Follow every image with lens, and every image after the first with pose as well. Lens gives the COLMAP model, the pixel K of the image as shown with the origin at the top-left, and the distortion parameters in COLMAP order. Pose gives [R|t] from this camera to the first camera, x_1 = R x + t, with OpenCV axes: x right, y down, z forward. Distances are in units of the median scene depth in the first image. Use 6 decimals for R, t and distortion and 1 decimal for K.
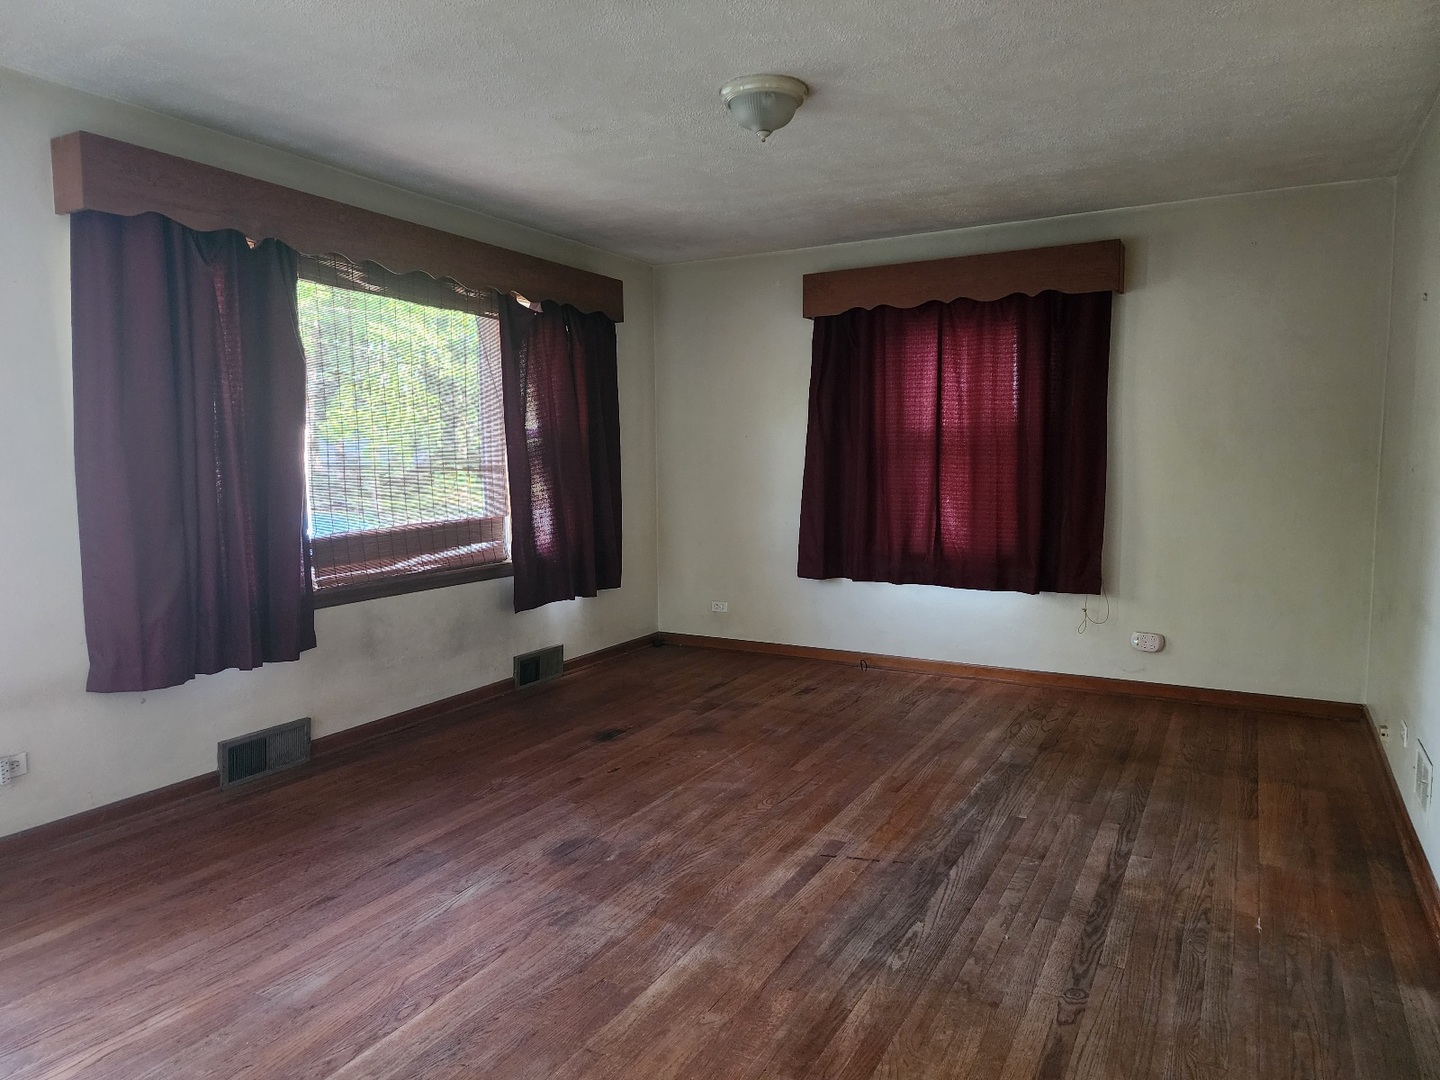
lens RADIAL K [[962.5, 0, 761.7], [0, 962.5, 535.6], [0, 0, 1]] dist [0.061741, -0.043894]
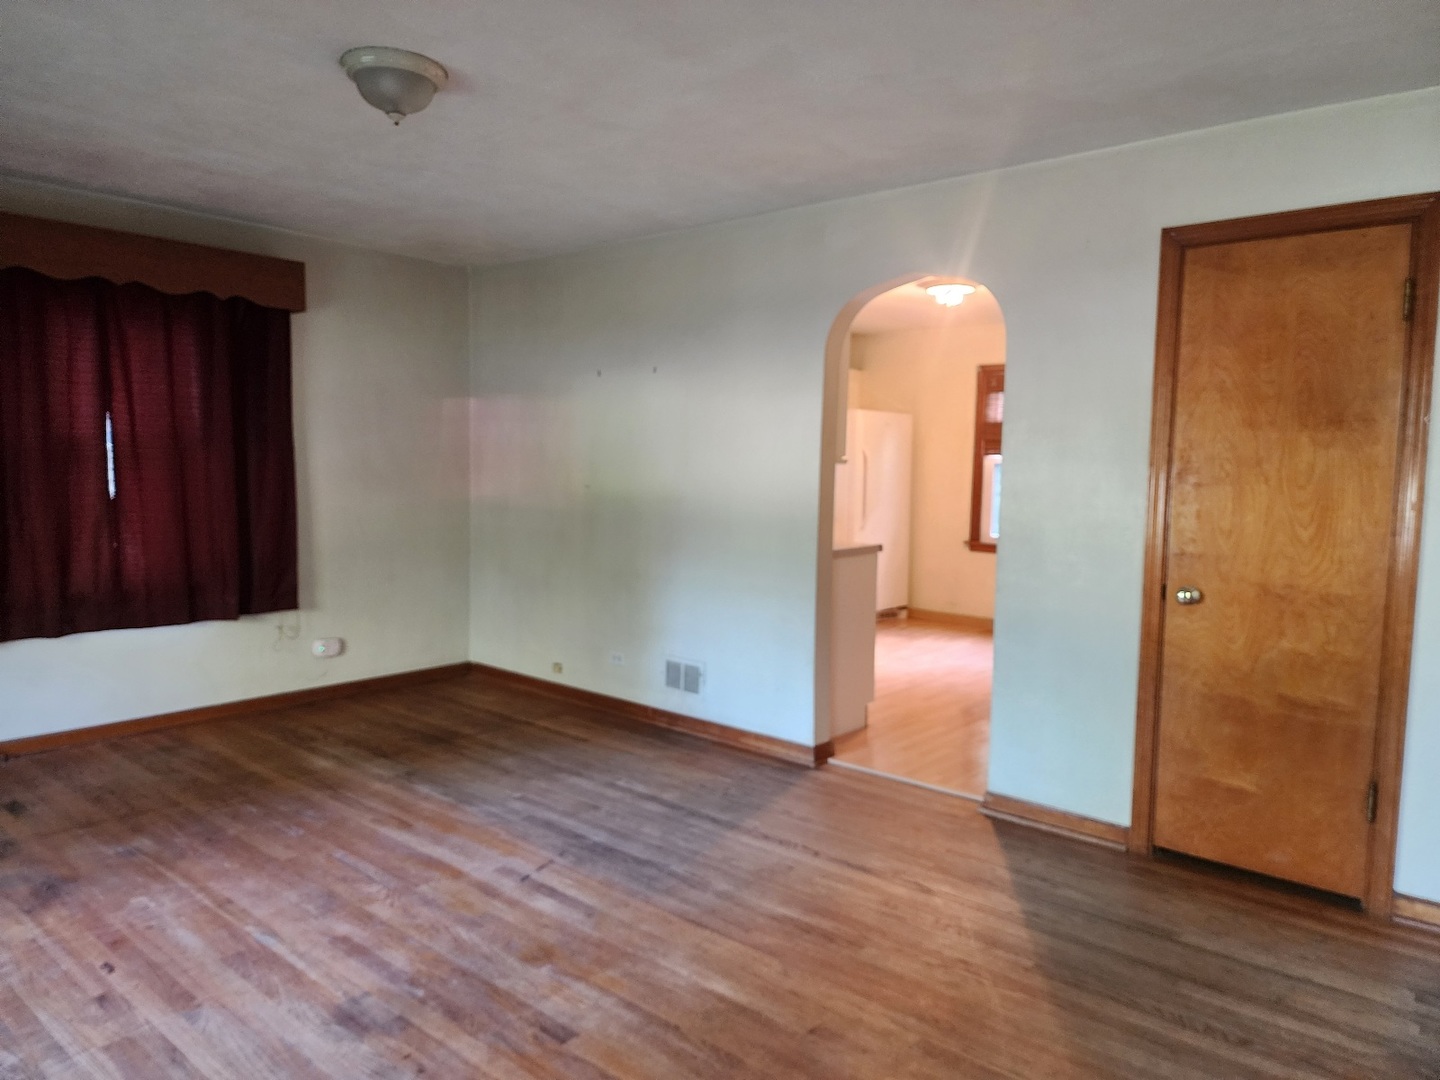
lens RADIAL K [[962.5, 0, 688.0], [0, 962.5, 525.1], [0, 0, 1]] dist [0.061741, -0.043894]
pose [[0.242326, -0.055107, 0.968628, -0.791910], [0.066343, 0.996990, 0.040123, -0.060331], [-0.967924, 0.054539, 0.245253, 0.530637]]
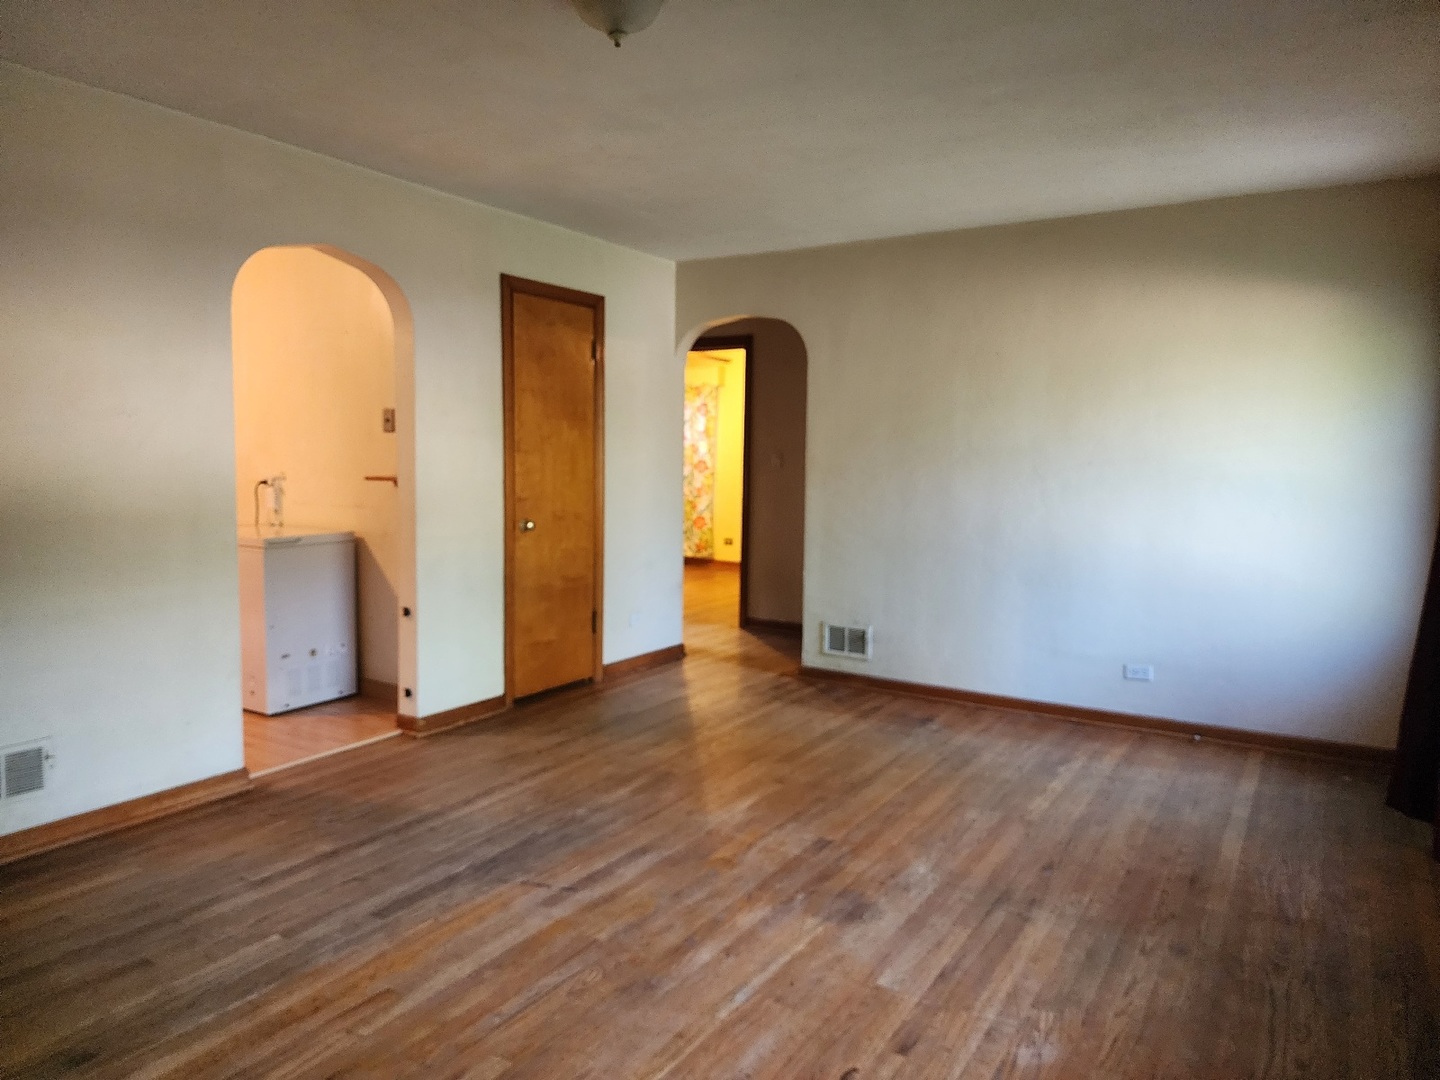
lens RADIAL K [[962.5, 0, 726.1], [0, 962.5, 541.0], [0, 0, 1]] dist [0.061741, -0.043894]
pose [[-0.995058, -0.012136, 0.098549, -0.159484], [0.005687, 0.983906, 0.178594, -0.156365], [-0.099131, 0.178272, -0.978975, 1.722546]]
